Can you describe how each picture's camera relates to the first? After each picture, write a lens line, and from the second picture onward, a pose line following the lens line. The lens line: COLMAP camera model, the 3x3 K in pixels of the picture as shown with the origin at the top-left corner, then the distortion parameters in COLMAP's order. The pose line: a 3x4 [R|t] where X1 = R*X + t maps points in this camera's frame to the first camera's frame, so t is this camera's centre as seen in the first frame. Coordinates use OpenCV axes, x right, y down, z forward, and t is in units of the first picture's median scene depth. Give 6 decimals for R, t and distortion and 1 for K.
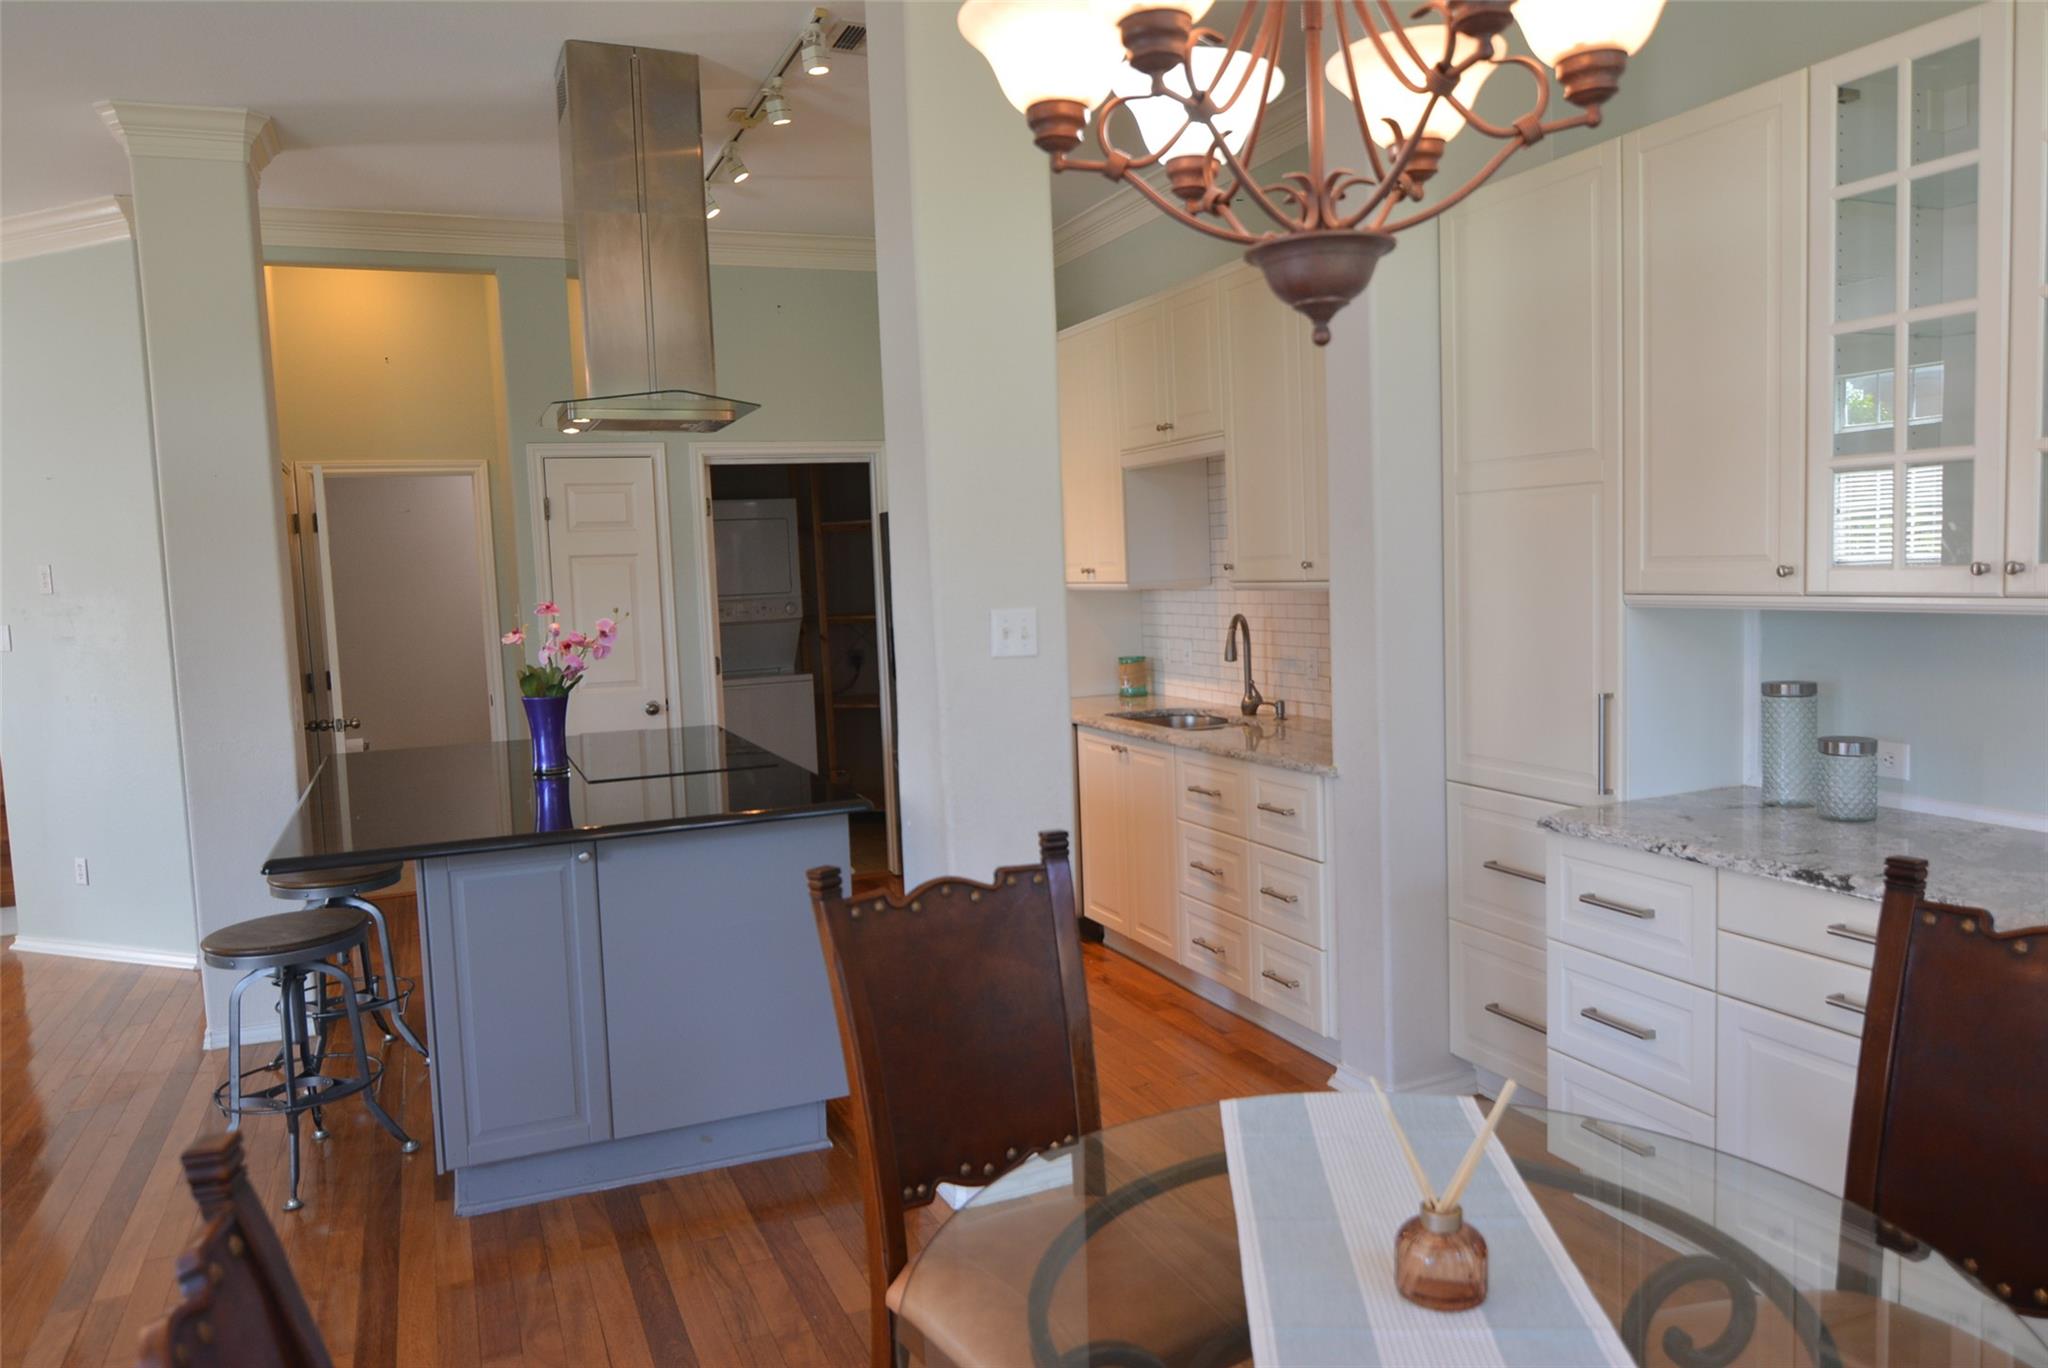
lens RADIAL K [[1398.9, 0, 1030.4], [0, 1398.9, 674.3], [0, 0, 1]] dist [0.000102, -0.006215]
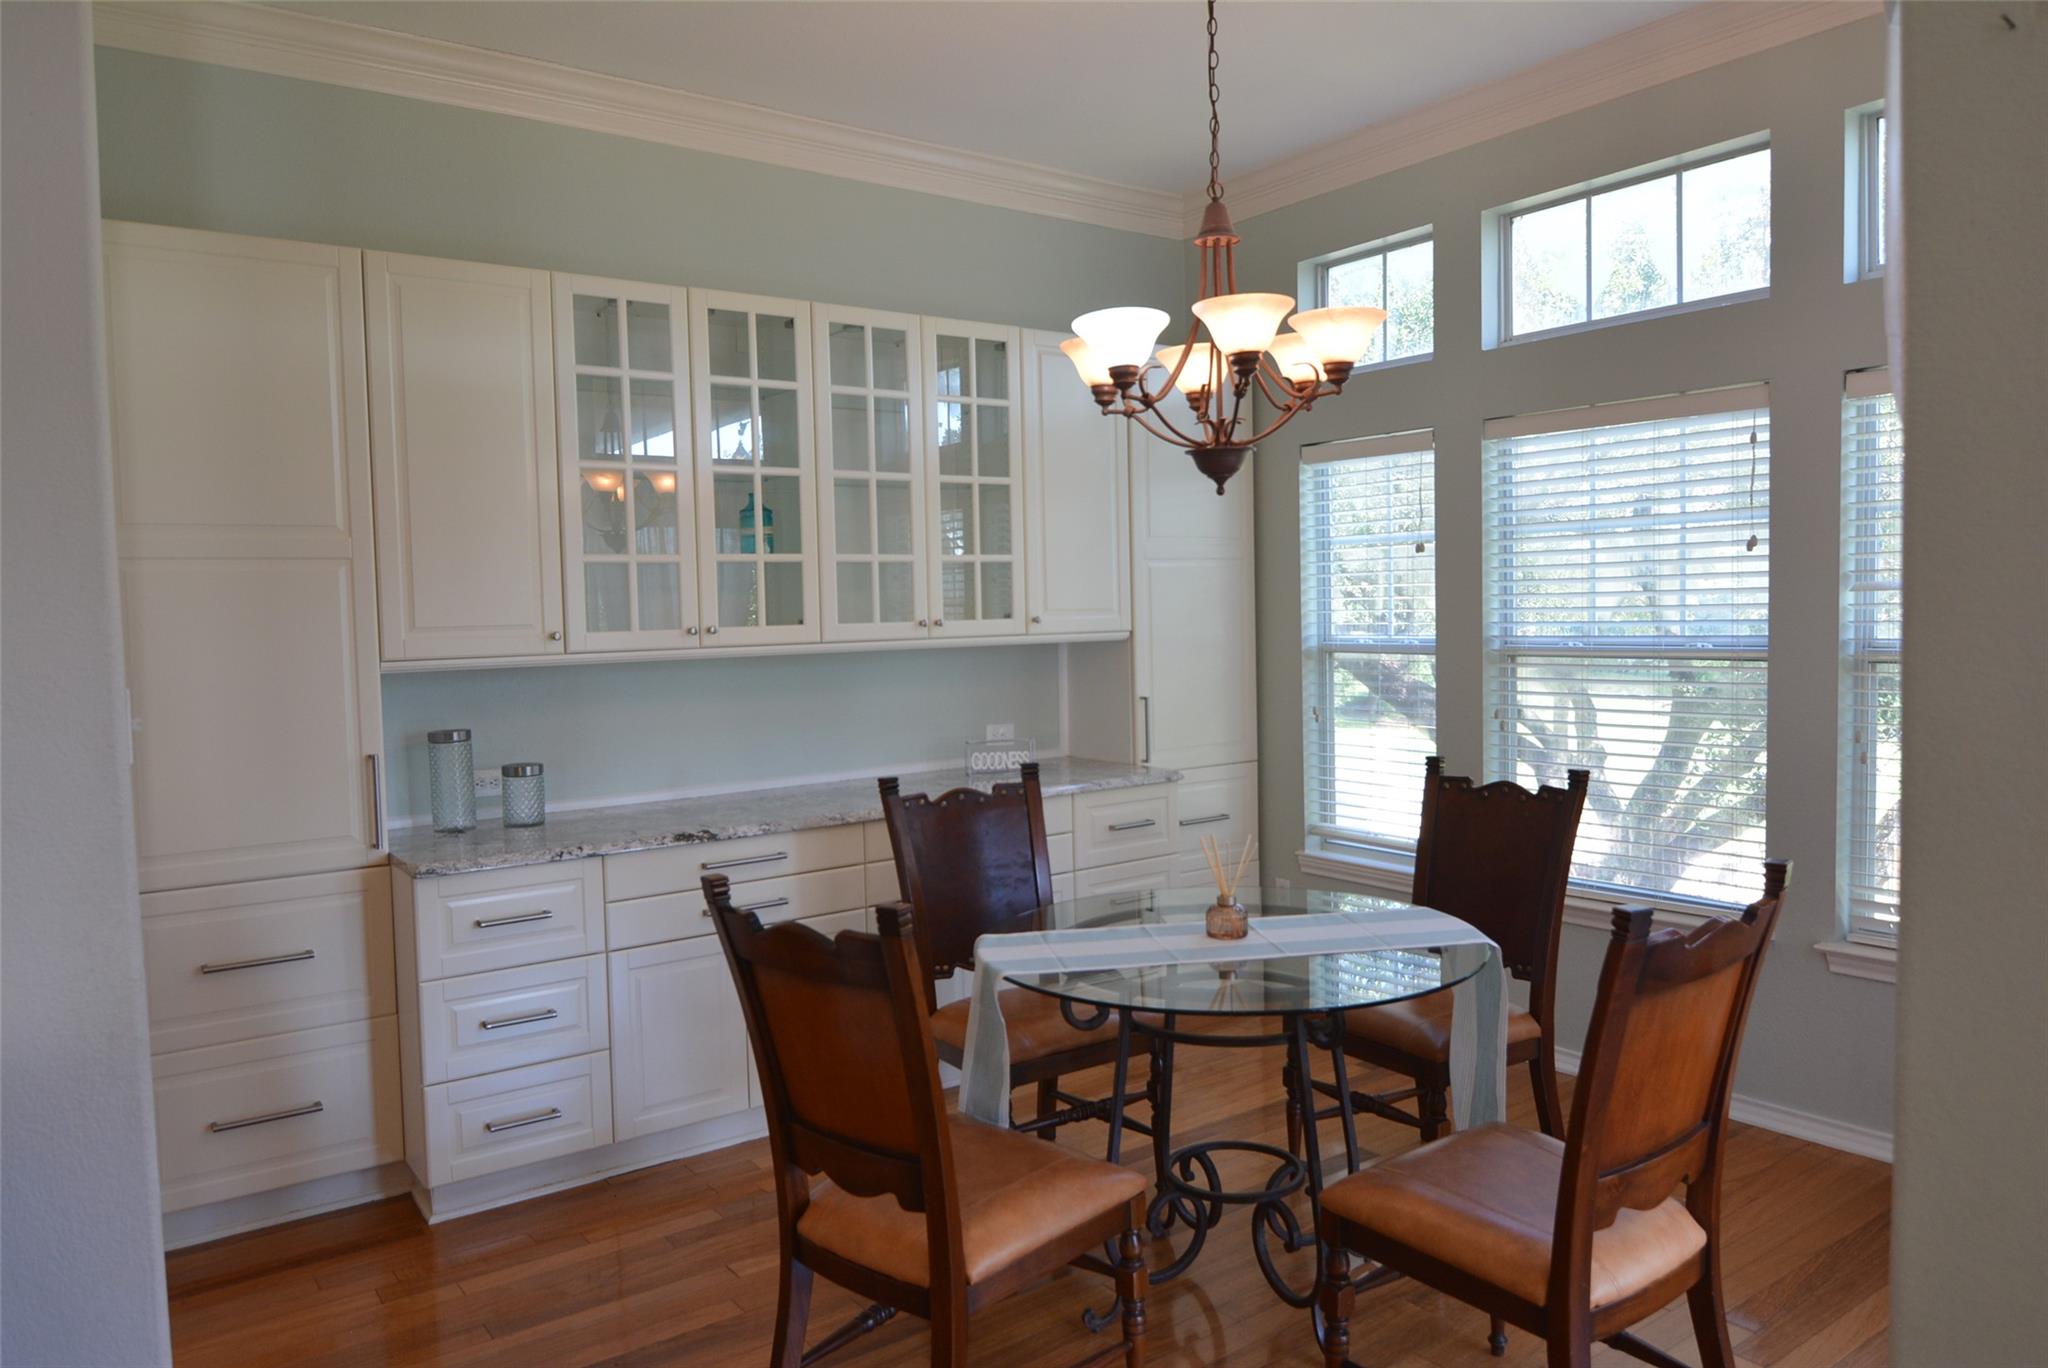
lens RADIAL K [[1398.9, 0, 1030.4], [0, 1398.9, 674.3], [0, 0, 1]] dist [0.000102, -0.006215]
pose [[-0.226184, -0.008754, 0.974045, -0.906624], [0.109784, 0.993359, 0.034420, -0.035024], [-0.967878, 0.114720, -0.223721, 0.903121]]
